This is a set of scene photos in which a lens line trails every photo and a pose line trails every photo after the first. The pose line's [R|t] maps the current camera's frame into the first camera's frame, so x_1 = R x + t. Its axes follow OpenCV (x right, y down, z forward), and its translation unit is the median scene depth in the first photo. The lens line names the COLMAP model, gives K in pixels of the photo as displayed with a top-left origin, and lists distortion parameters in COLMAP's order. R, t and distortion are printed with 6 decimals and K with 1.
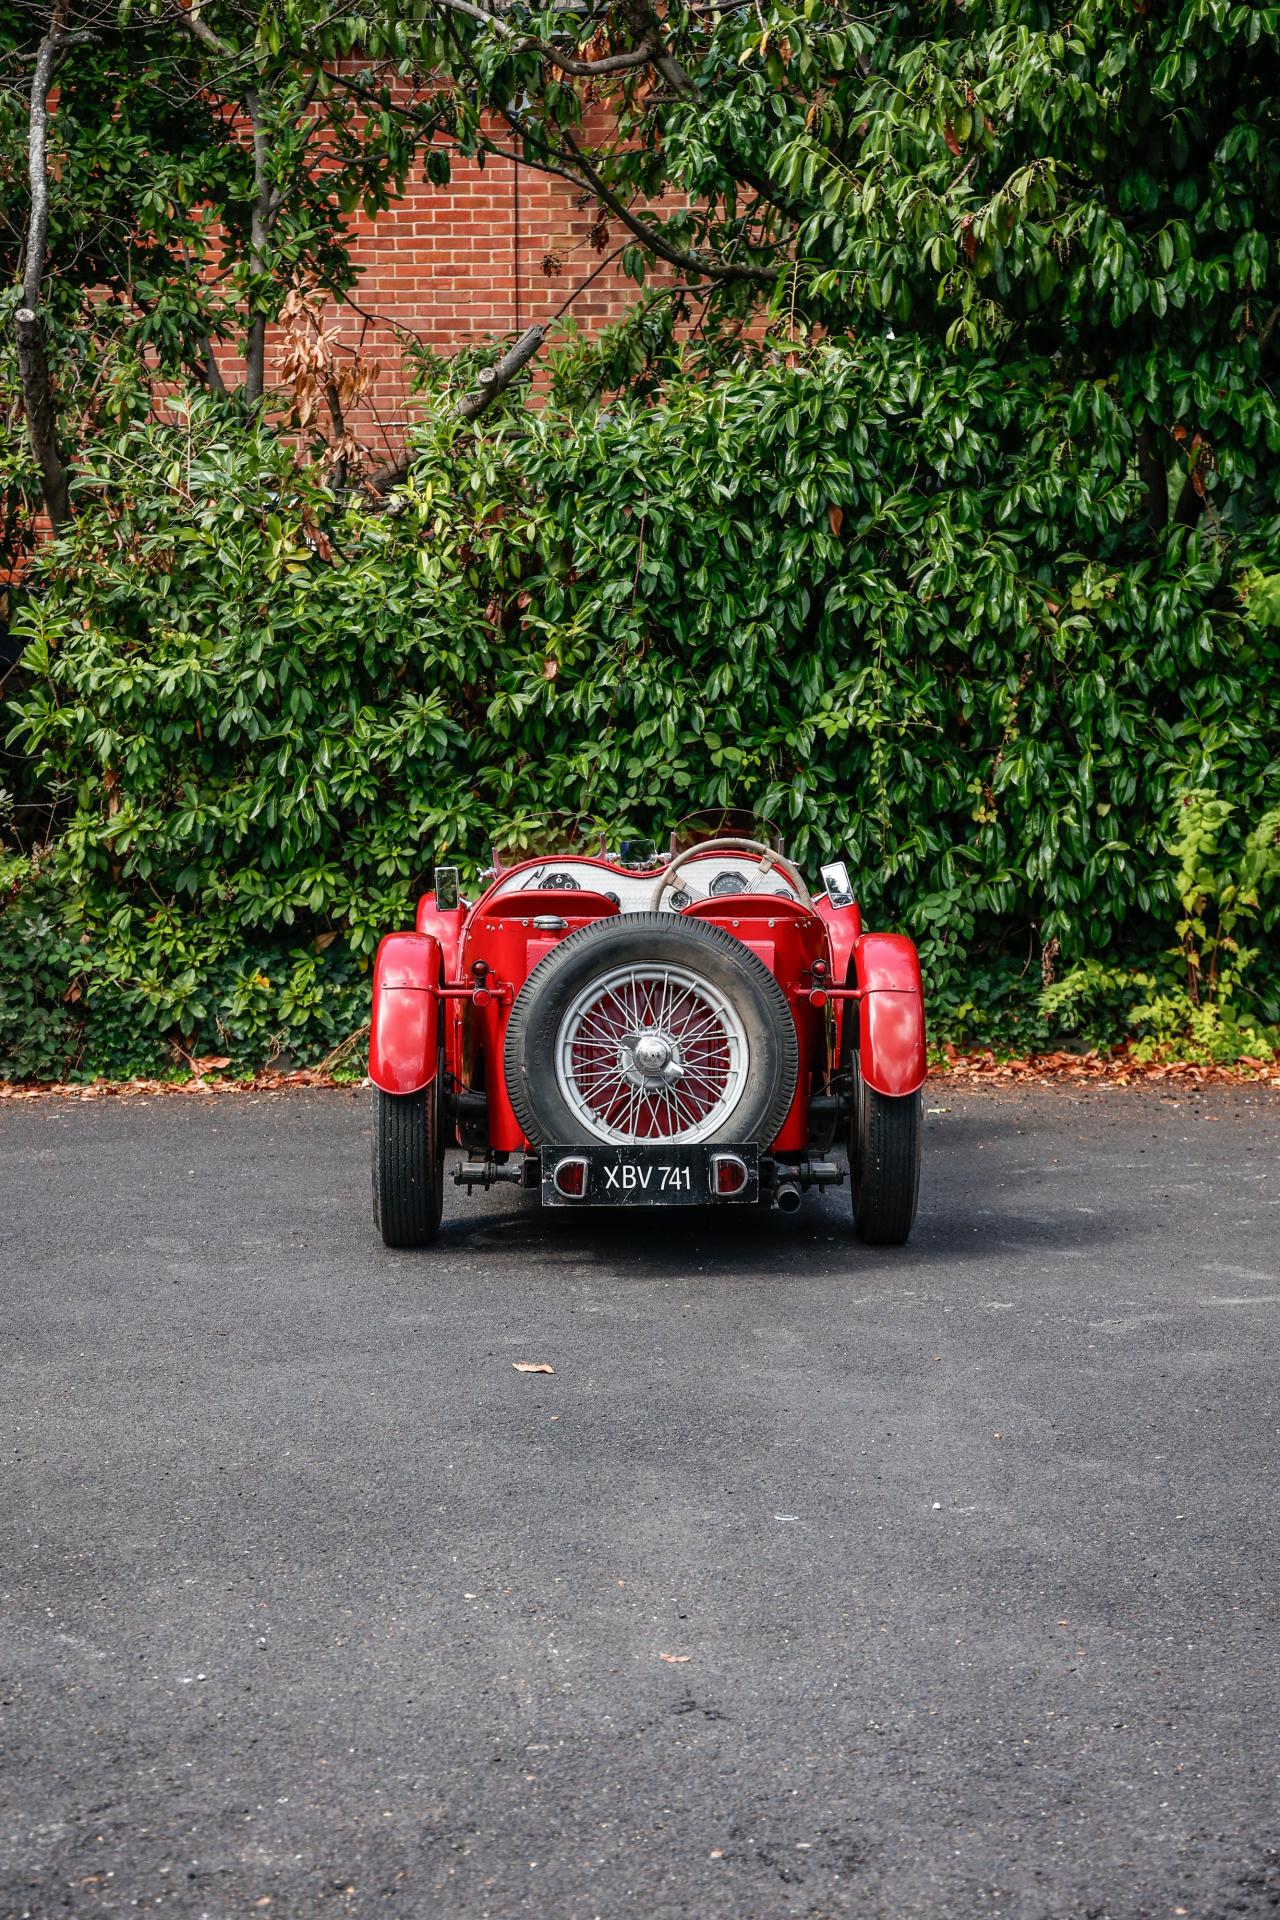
lens RADIAL K [[3384.6, 0, 638.6], [0, 3384.6, 965.5], [0, 0, 1]] dist [0.238236, 0.470851]
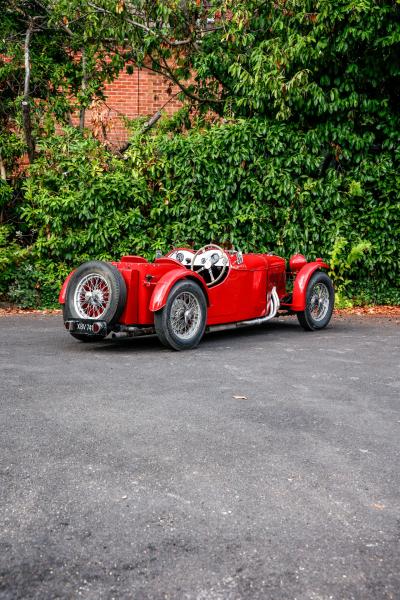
lens RADIAL K [[815.8, 0, 200.0], [0, 815.8, 300.0], [0, 0, 1]] dist [0.168253, 0.242761]
pose [[0.996150, 0.014873, 0.086398, -0.066804], [-0.016734, 0.999643, 0.020846, 0.002058], [-0.086057, -0.022211, 0.996043, 0.087443]]
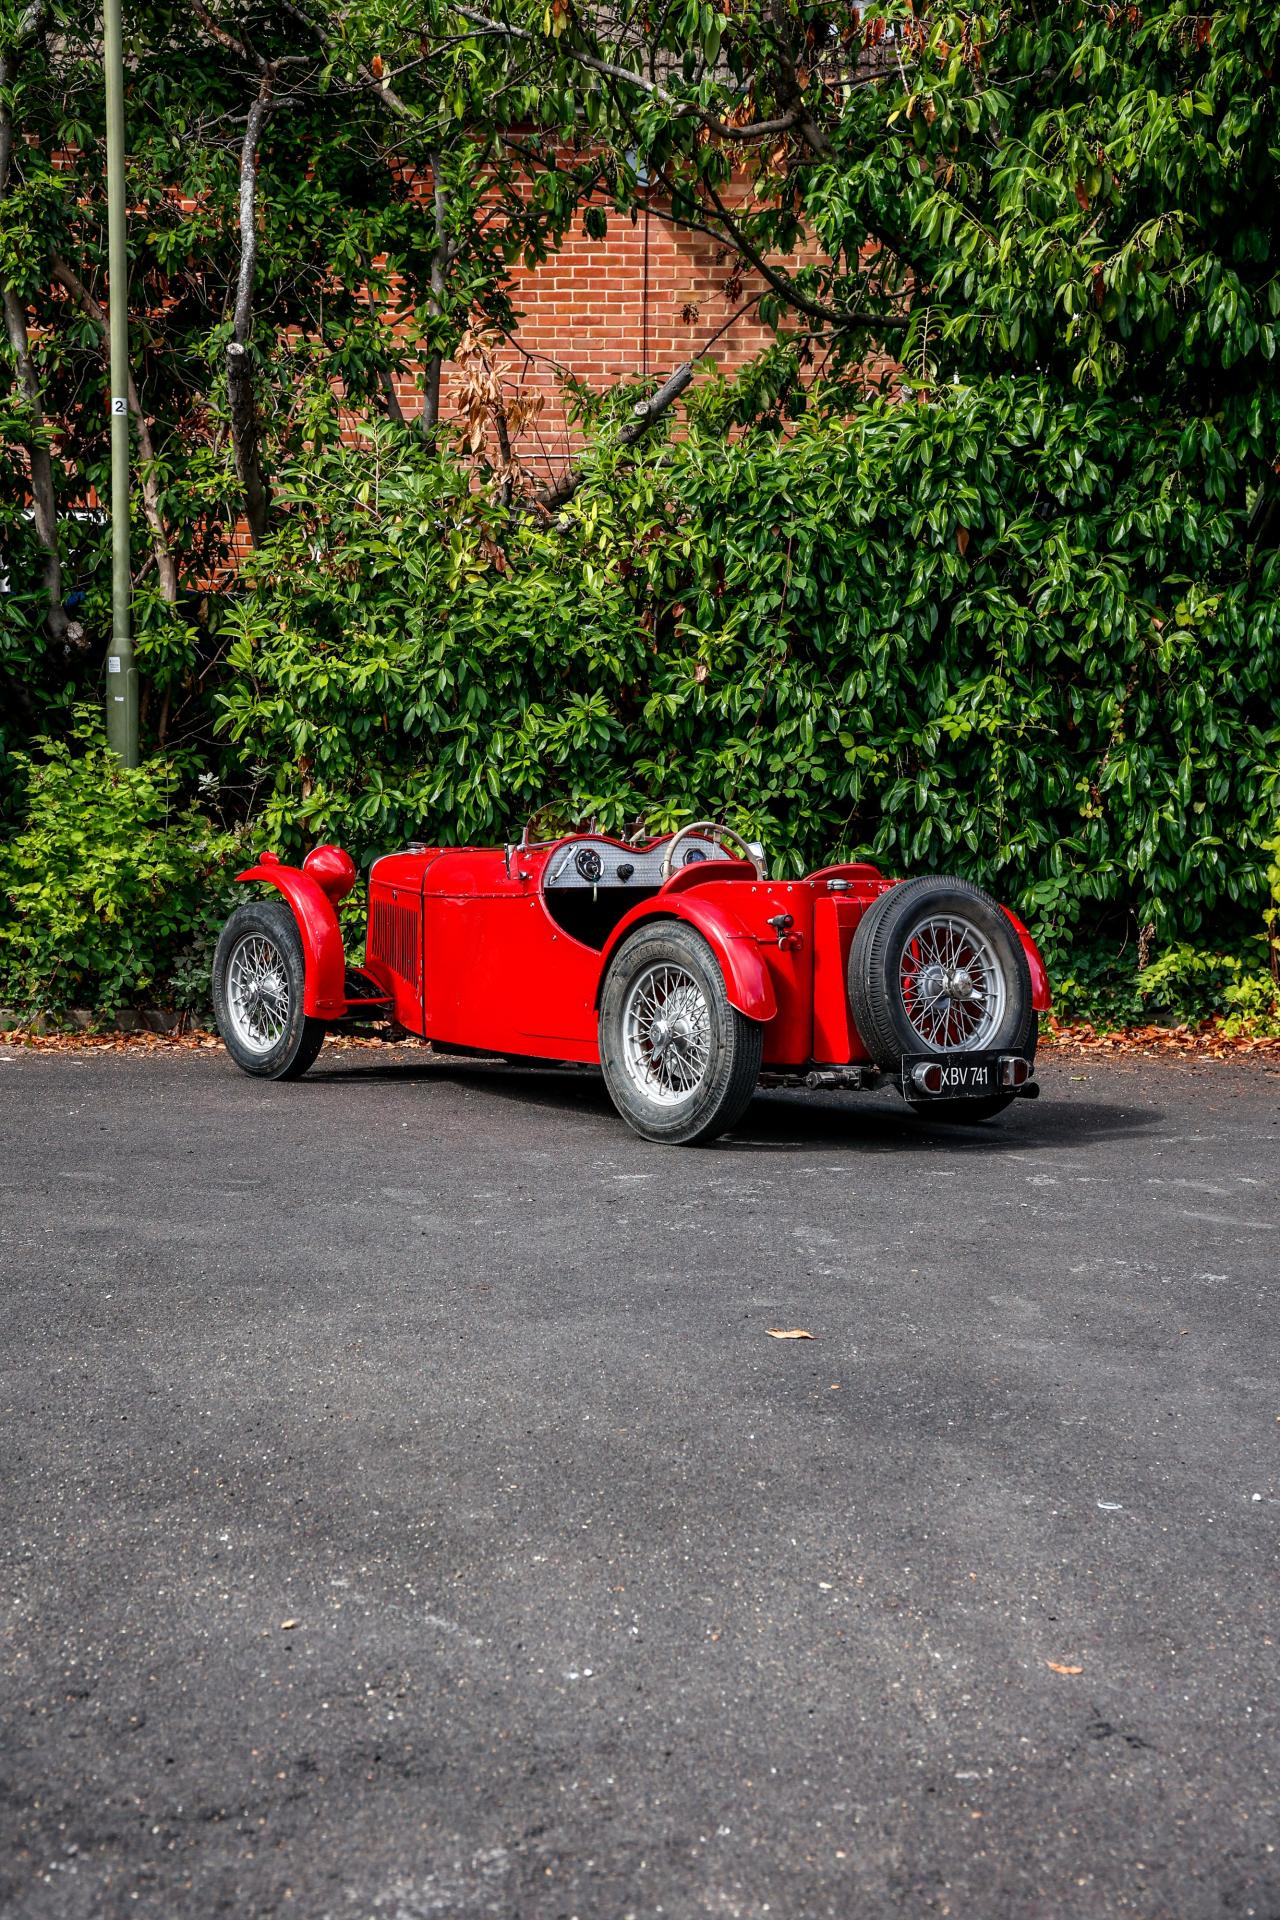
lens RADIAL K [[2885.0, 0, 636.2], [0, 2885.0, 976.8], [0, 0, 1]] dist [0.207641, 0.246386]
pose [[0.999720, 0.019228, -0.013815, -0.032302], [-0.019018, 0.999704, 0.015167, -0.001694], [0.014103, -0.014900, 0.999790, 0.050614]]
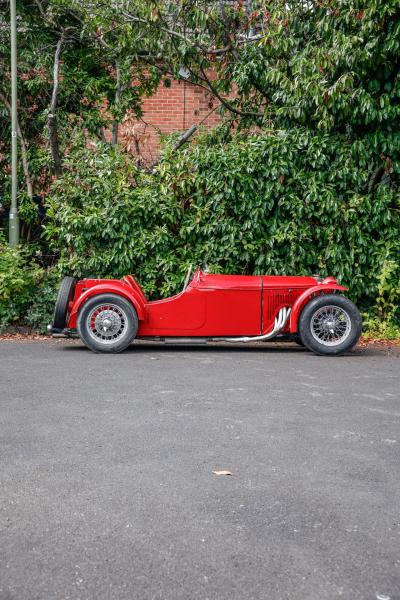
lens RADIAL K [[786.8, 0, 200.0], [0, 786.8, 300.0], [0, 0, 1]] dist [0.156969, 0.122055]
pose [[0.999568, 0.028940, 0.005118, -0.025756], [-0.028915, 0.999570, -0.004804, -0.001721], [-0.005255, 0.004654, 0.999975, 0.195277]]
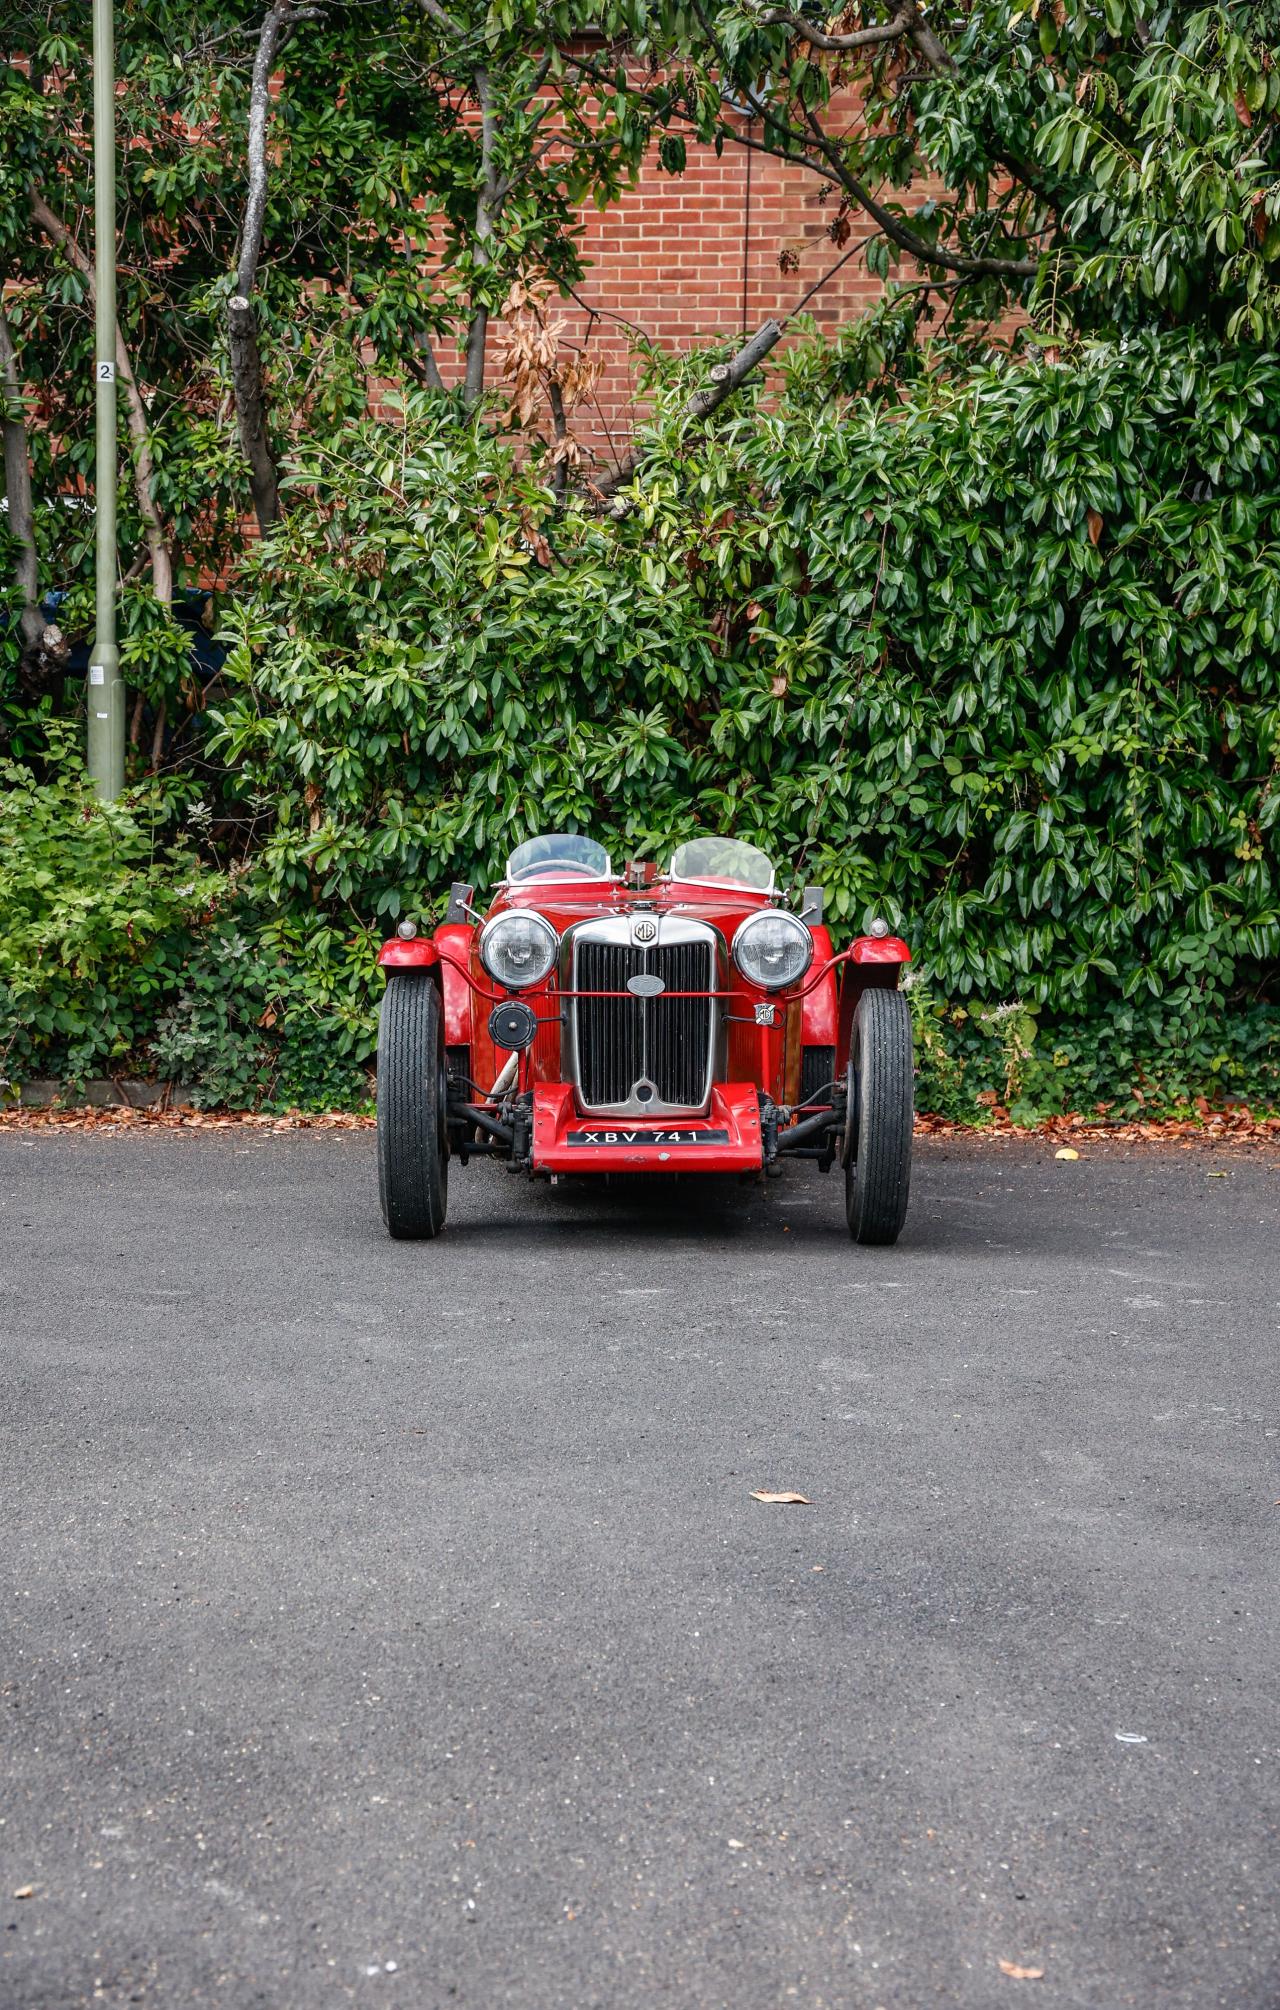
lens RADIAL K [[3325.4, 0, 614.9], [0, 3325.4, 1015.8], [0, 0, 1]] dist [0.262899, 0.187247]
pose [[0.997677, 0.026545, -0.062740, -0.011272], [-0.026076, 0.999626, 0.008281, -0.002803], [0.062936, -0.006626, 0.997996, 0.079328]]
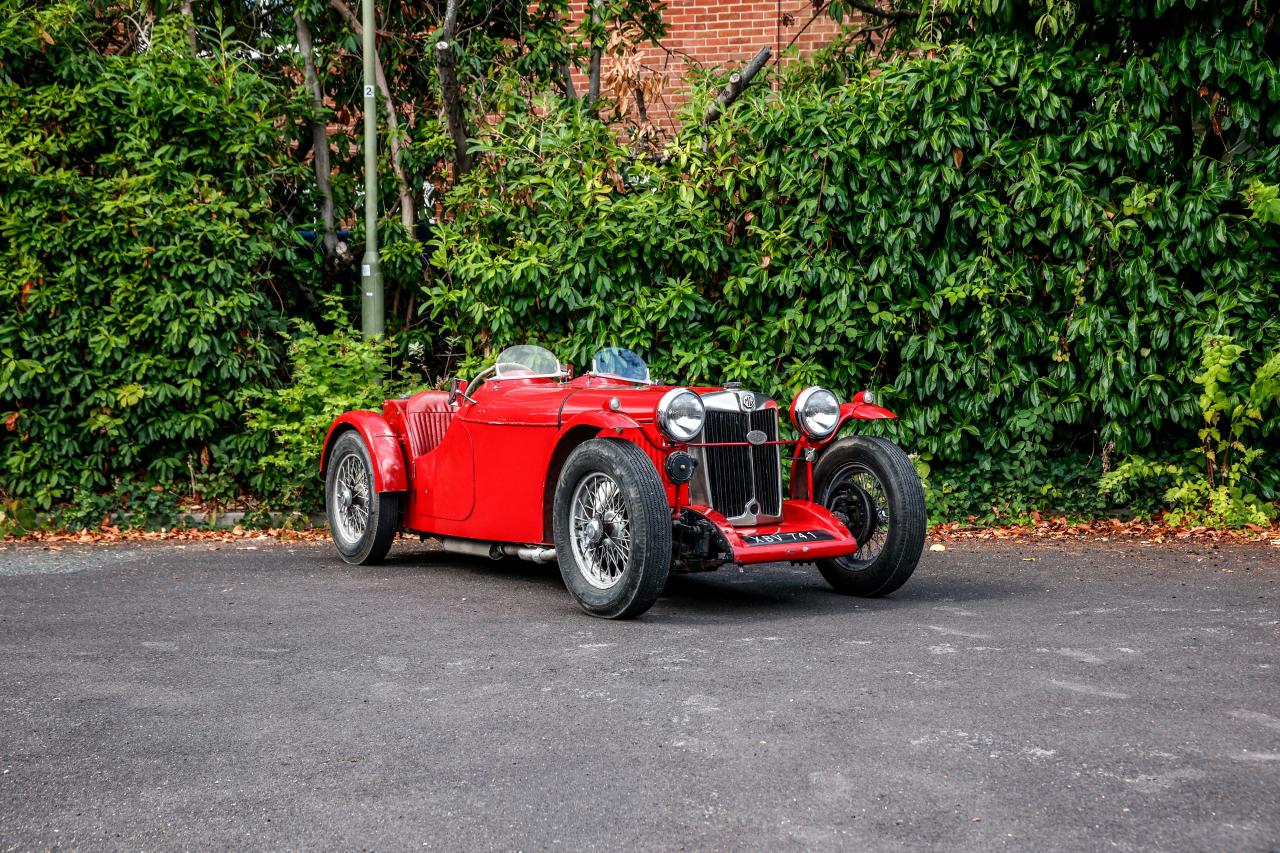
lens RADIAL K [[1781.7, 0, 634.3], [0, 1781.7, 431.0], [0, 0, 1]] dist [0.163374, 0.220875]
pose [[0.989904, 0.005271, -0.141640, 0.029721], [-0.007758, 0.999825, -0.017013, 0.002695], [0.141525, 0.017940, 0.989772, 0.202891]]
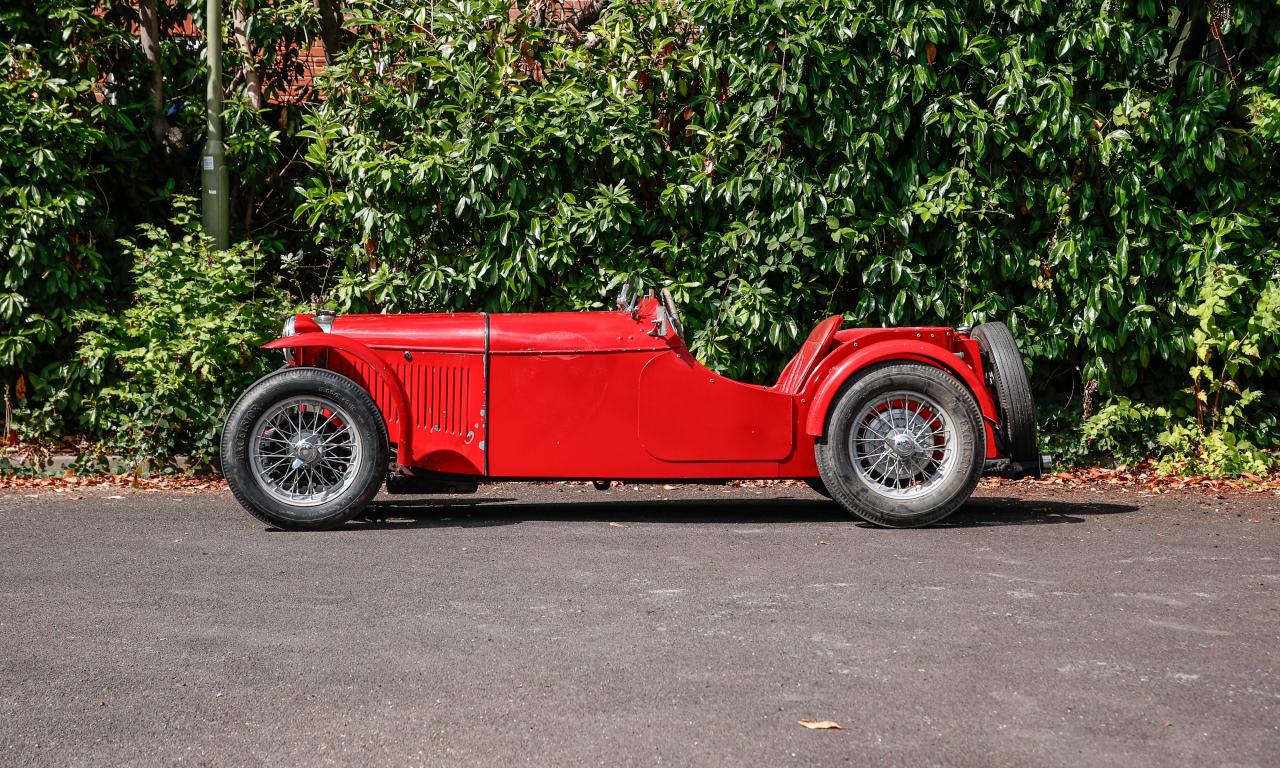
lens RADIAL K [[2418.5, 0, 633.0], [0, 2418.5, 367.1], [0, 0, 1]] dist [0.231692, 0.276883]
pose [[0.999779, 0.015688, -0.014018, -0.040884], [-0.015879, 0.999782, -0.013585, 0.003007], [0.013802, 0.013805, 0.999809, 0.067457]]
